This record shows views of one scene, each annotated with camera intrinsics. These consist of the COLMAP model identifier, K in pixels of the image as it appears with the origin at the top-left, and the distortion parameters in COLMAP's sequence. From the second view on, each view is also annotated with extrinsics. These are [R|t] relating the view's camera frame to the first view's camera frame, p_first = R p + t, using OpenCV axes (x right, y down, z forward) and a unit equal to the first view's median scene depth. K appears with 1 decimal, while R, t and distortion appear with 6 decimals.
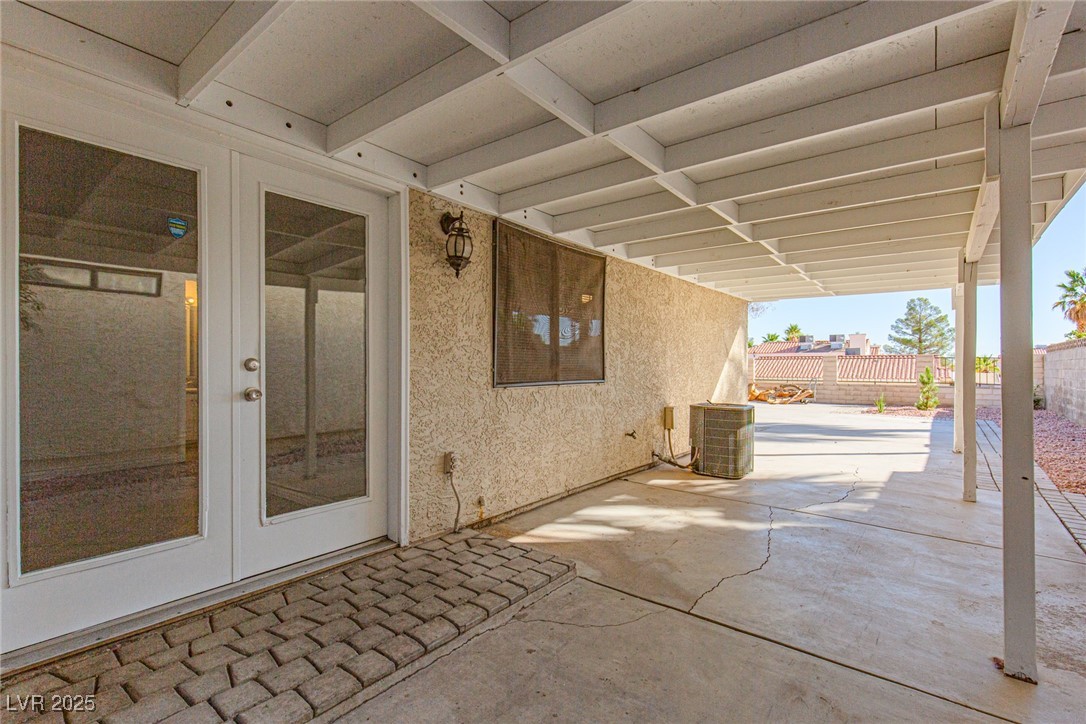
lens RADIAL K [[496.6, 0, 543.0], [0, 496.6, 362.0], [0, 0, 1]] dist [0.003971, -0.000302]
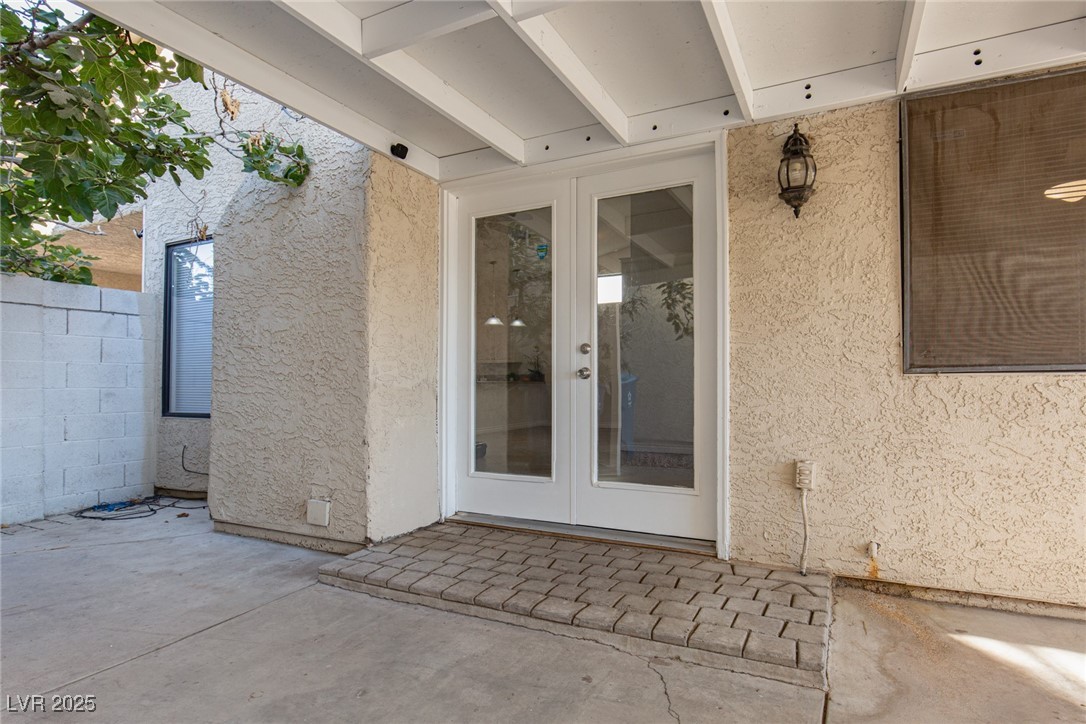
lens RADIAL K [[571.6, 0, 543.0], [0, 571.6, 362.0], [0, 0, 1]] dist [0.000720, 0.000499]
pose [[0.199642, -0.032165, -0.979341, 0.621209], [0.014117, 0.999452, -0.029947, 0.065690], [0.979767, -0.007846, 0.199987, 0.523856]]
